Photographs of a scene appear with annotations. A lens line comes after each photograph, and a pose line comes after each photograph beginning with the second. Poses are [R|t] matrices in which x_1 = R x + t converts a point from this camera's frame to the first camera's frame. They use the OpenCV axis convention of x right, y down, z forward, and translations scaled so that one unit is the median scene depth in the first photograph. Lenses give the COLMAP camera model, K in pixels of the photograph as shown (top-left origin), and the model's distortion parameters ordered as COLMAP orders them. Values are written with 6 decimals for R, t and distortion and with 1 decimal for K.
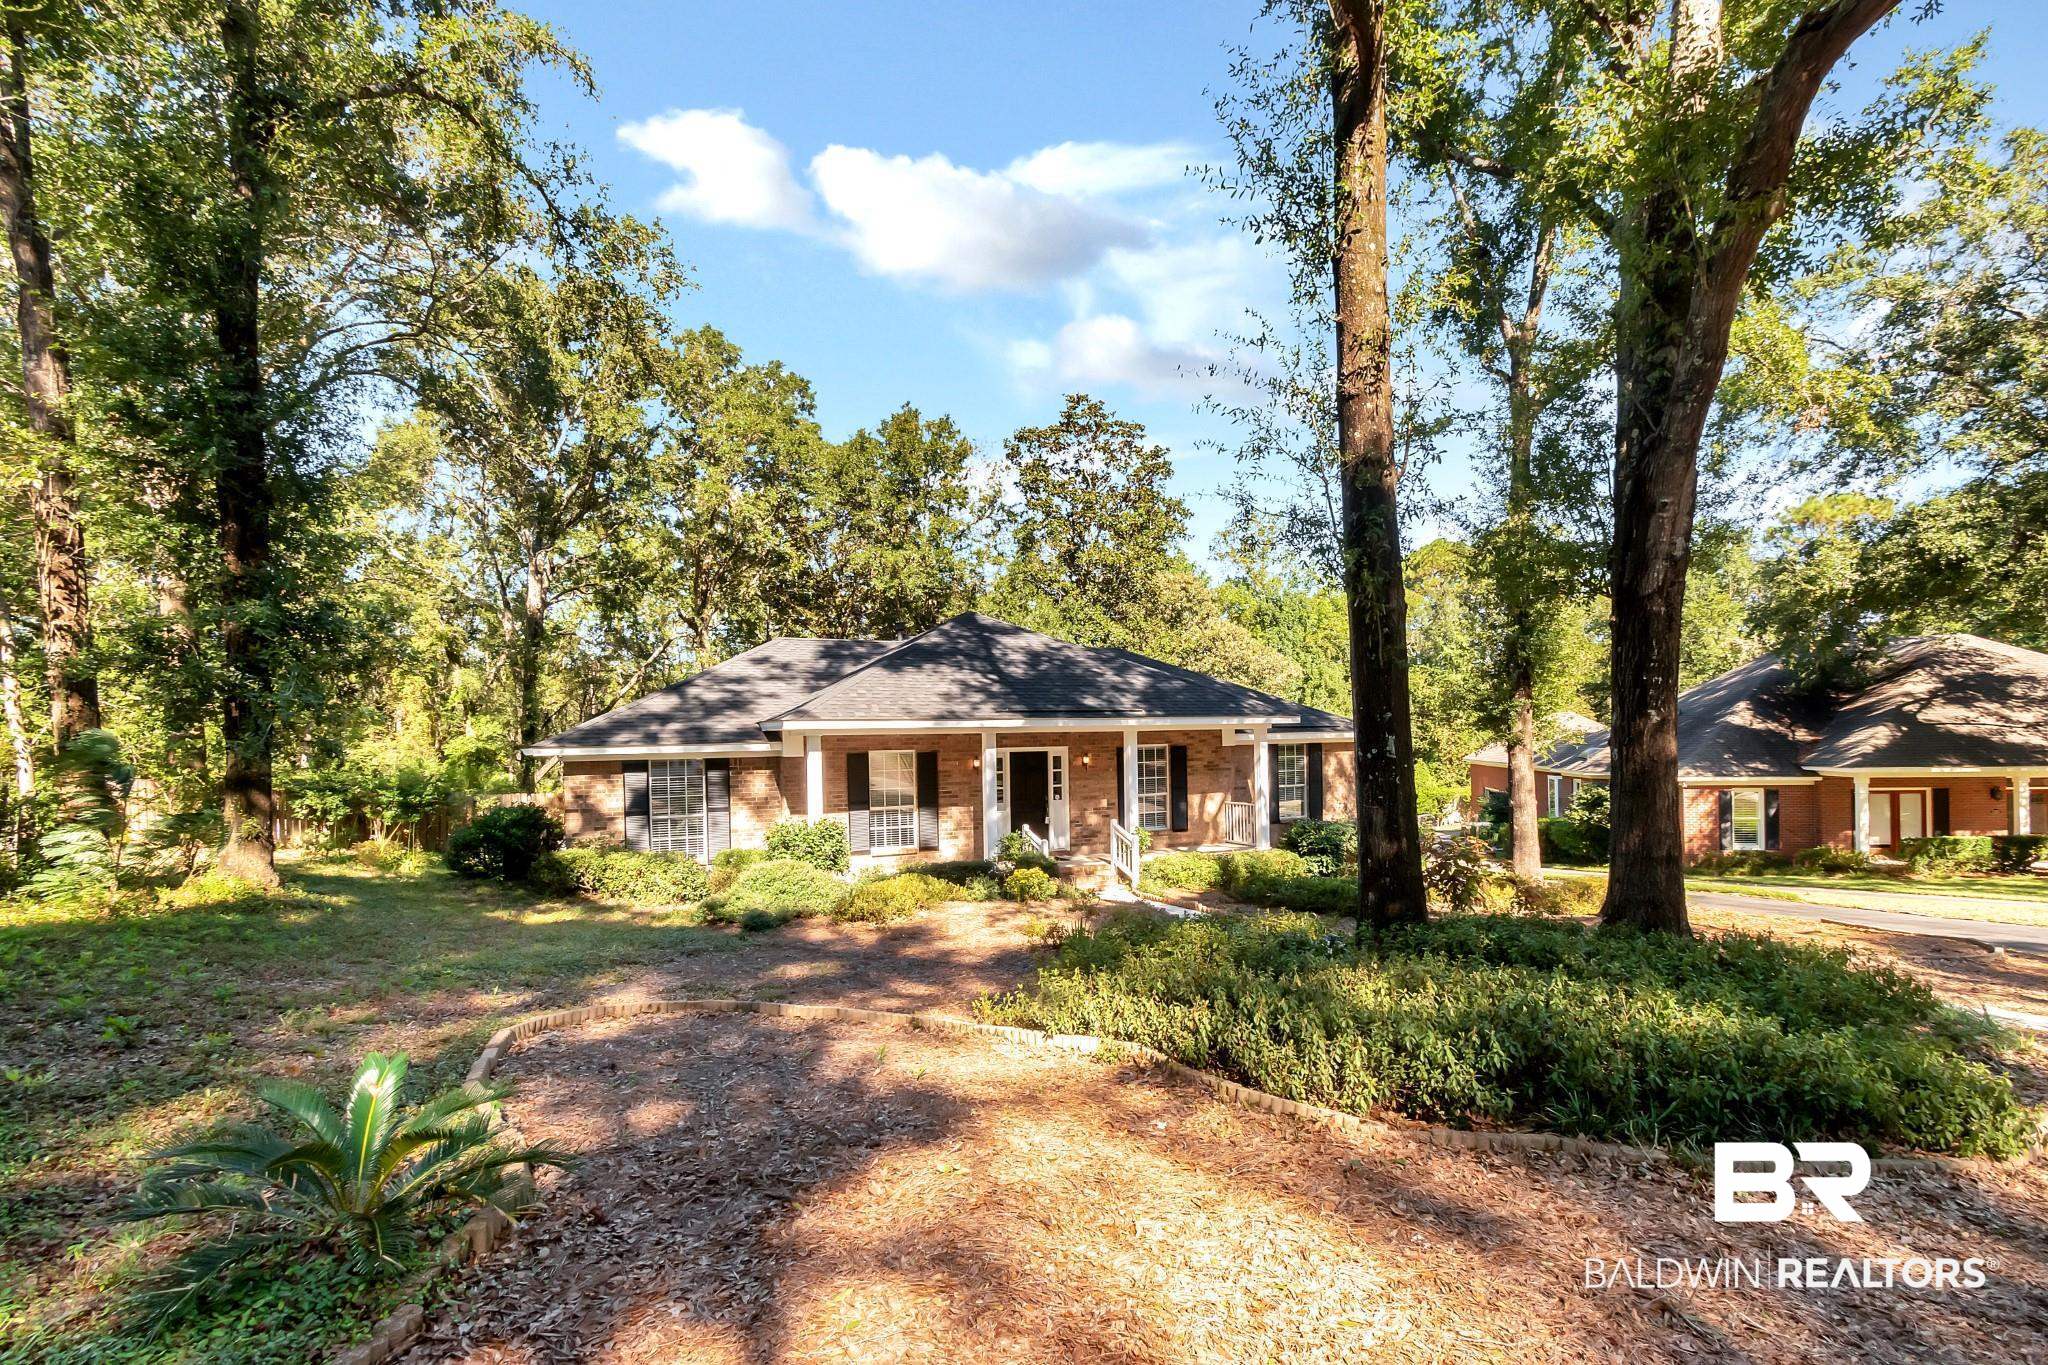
lens RADIAL K [[957.7, 0, 1028.5], [0, 957.7, 664.9], [0, 0, 1]] dist [0.006469, -0.002156]
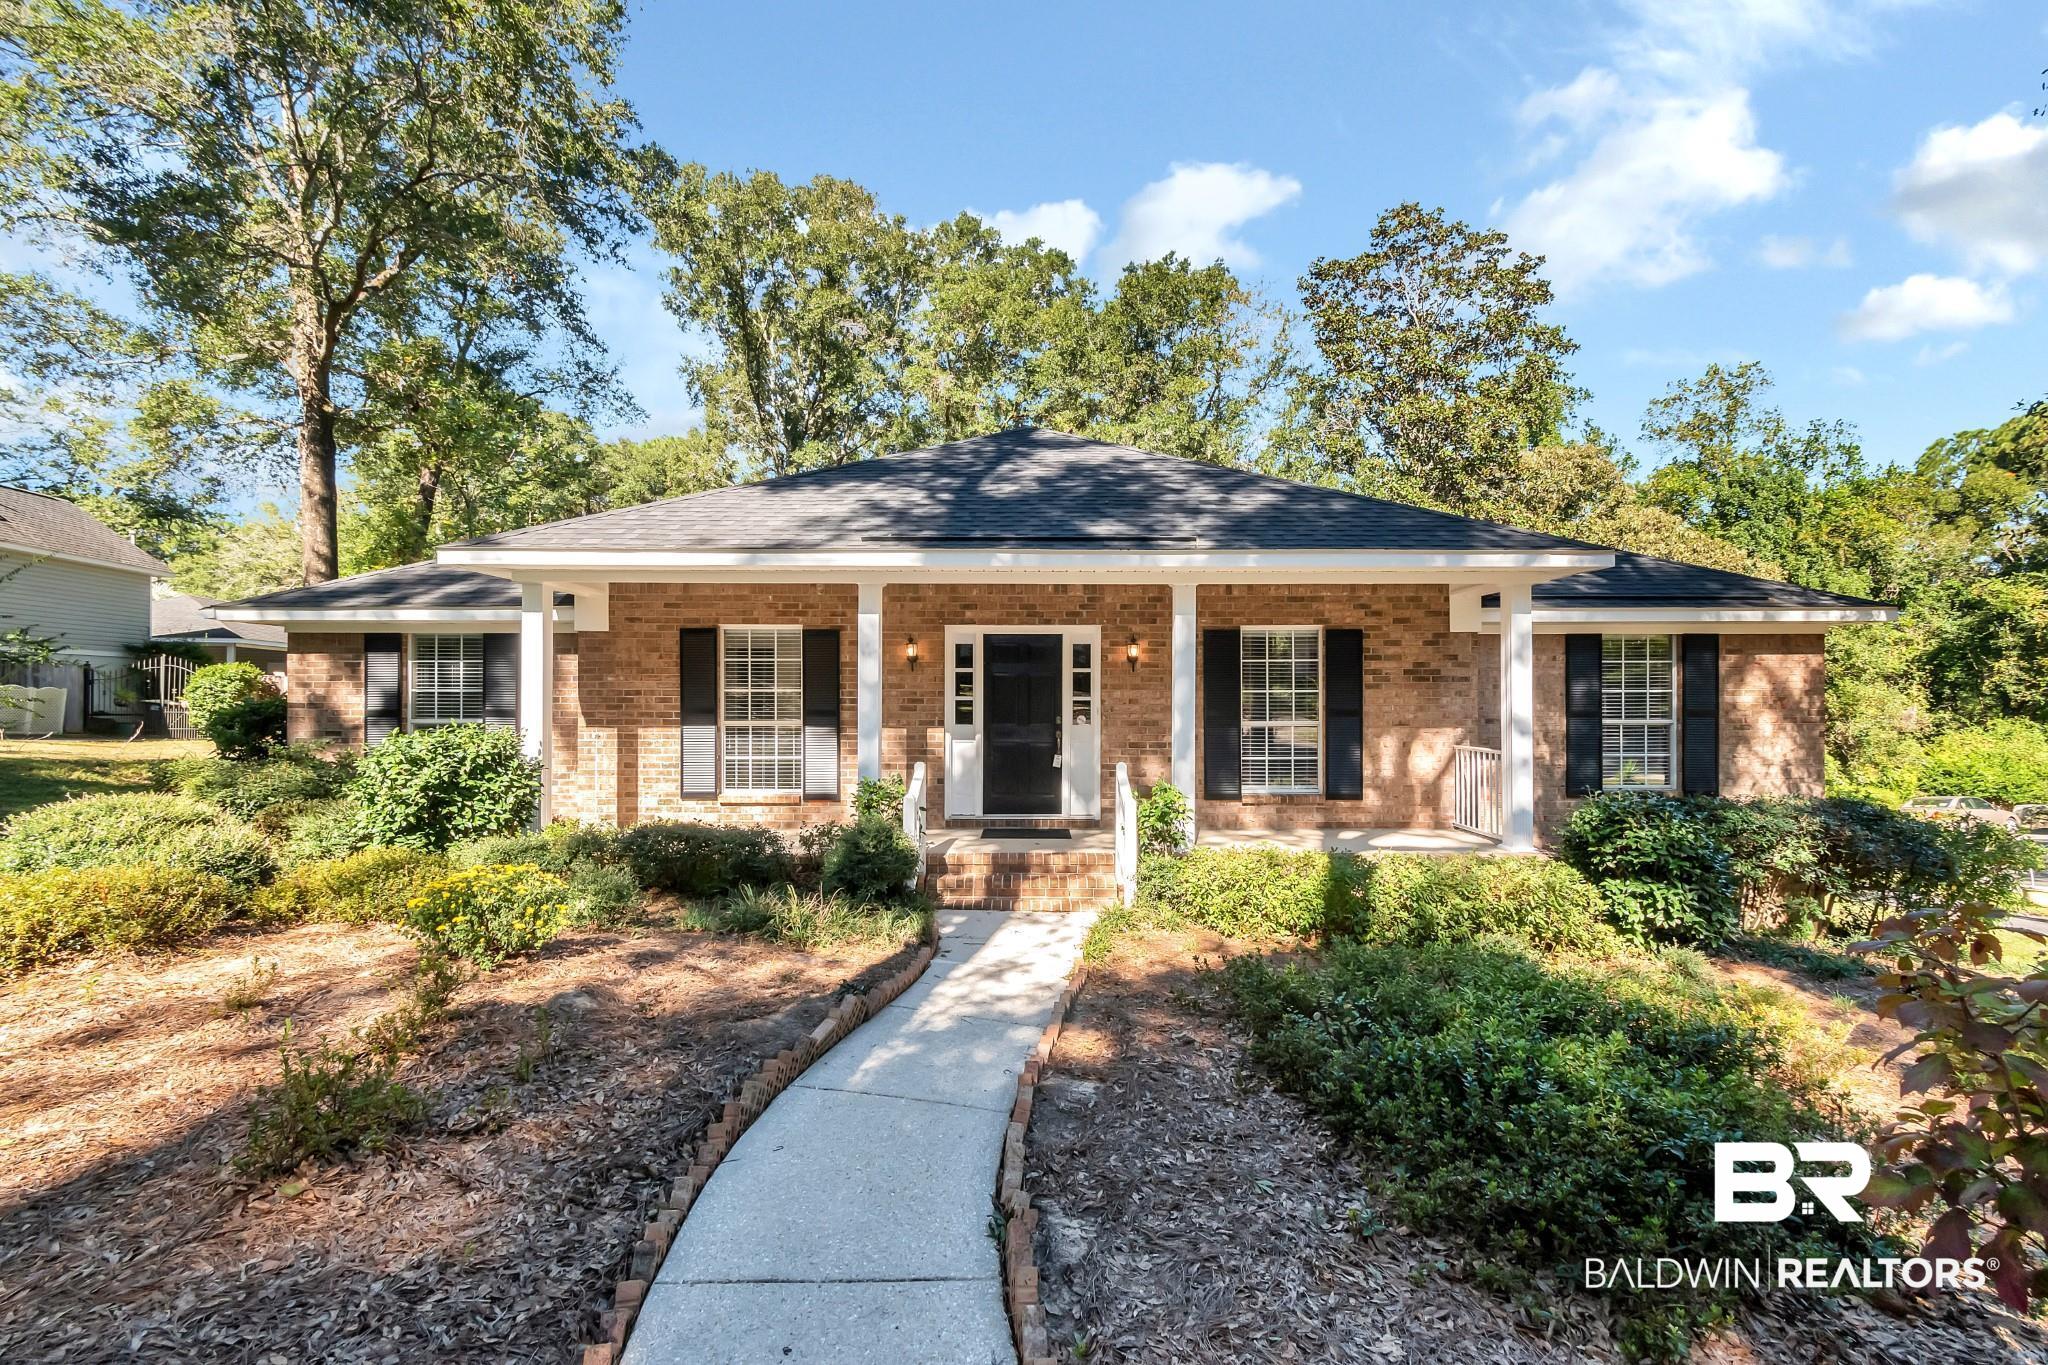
lens RADIAL K [[957.7, 0, 1019.1], [0, 957.7, 644.9], [0, 0, 1]] dist [0.006469, -0.002156]
pose [[0.909592, -0.002839, -0.415494, 0.222089], [0.013582, 0.999645, 0.022903, 0.082902], [0.415281, -0.026475, 0.909308, 0.494923]]
